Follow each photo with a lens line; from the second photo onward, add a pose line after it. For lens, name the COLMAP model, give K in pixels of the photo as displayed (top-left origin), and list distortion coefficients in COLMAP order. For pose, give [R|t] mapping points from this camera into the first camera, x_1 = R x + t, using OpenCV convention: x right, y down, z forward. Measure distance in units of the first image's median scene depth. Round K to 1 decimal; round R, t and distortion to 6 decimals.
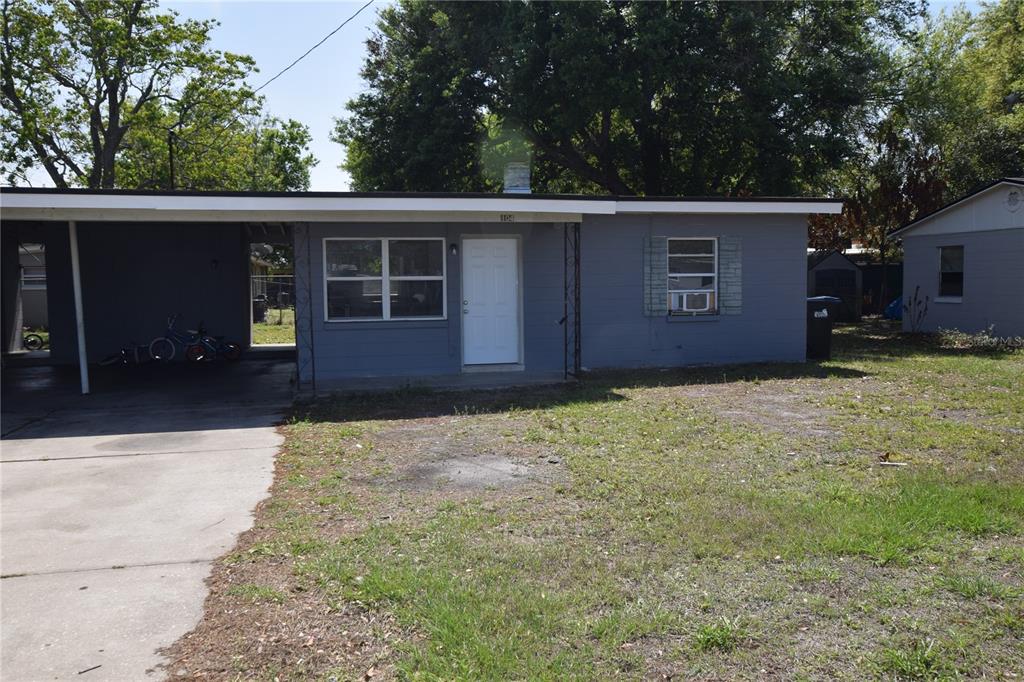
lens RADIAL K [[822.3, 0, 511.7], [0, 822.3, 338.5], [0, 0, 1]] dist [0.007860, 0.003177]
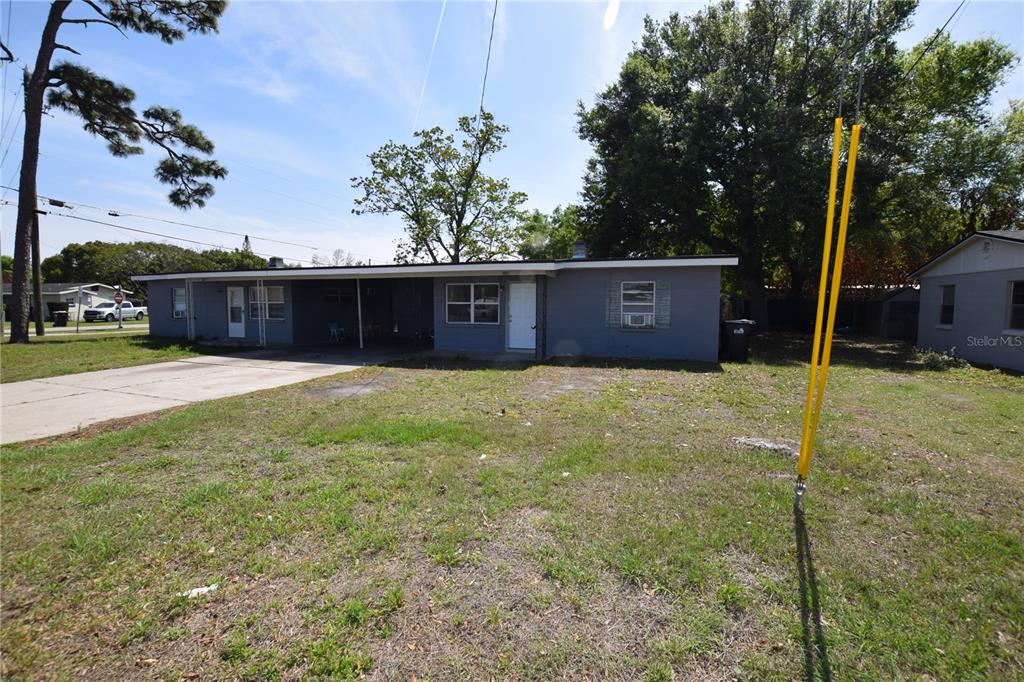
lens RADIAL K [[454.8, 0, 511.7], [0, 454.8, 342.5], [0, 0, 1]] dist [-0.036014, 0.004368]
pose [[0.840461, 0.059008, -0.538649, 0.504687], [-0.051735, 0.998250, 0.028633, -0.012133], [0.539396, 0.003802, 0.842044, 0.089024]]
